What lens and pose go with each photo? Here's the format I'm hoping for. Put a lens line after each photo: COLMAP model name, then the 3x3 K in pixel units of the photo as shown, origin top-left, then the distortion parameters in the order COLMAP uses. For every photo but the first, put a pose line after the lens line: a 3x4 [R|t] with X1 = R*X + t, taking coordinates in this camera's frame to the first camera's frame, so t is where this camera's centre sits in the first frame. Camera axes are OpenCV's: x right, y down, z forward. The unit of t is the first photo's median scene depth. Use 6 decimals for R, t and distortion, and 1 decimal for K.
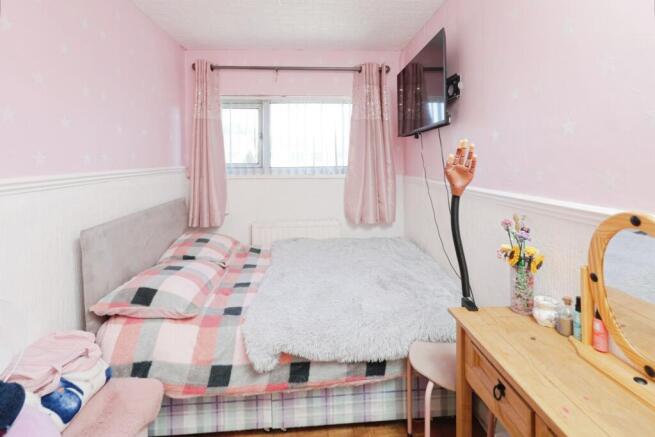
lens RADIAL K [[316.9, 0, 326.6], [0, 316.9, 187.3], [0, 0, 1]] dist [-0.001471, -0.001381]
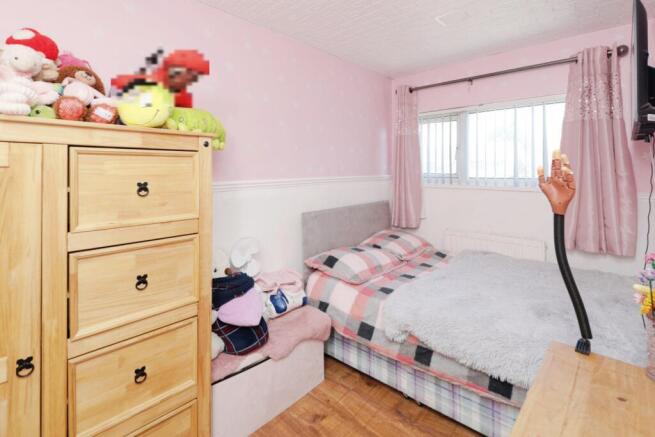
lens RADIAL K [[317.4, 0, 327.5], [0, 317.4, 218.5], [0, 0, 1]] dist [0.000654, -0.000091]
pose [[0.693696, 0.115353, -0.710971, 0.377062], [-0.067557, 0.993161, 0.095222, -0.000401], [0.717093, -0.018024, 0.696744, -0.045396]]
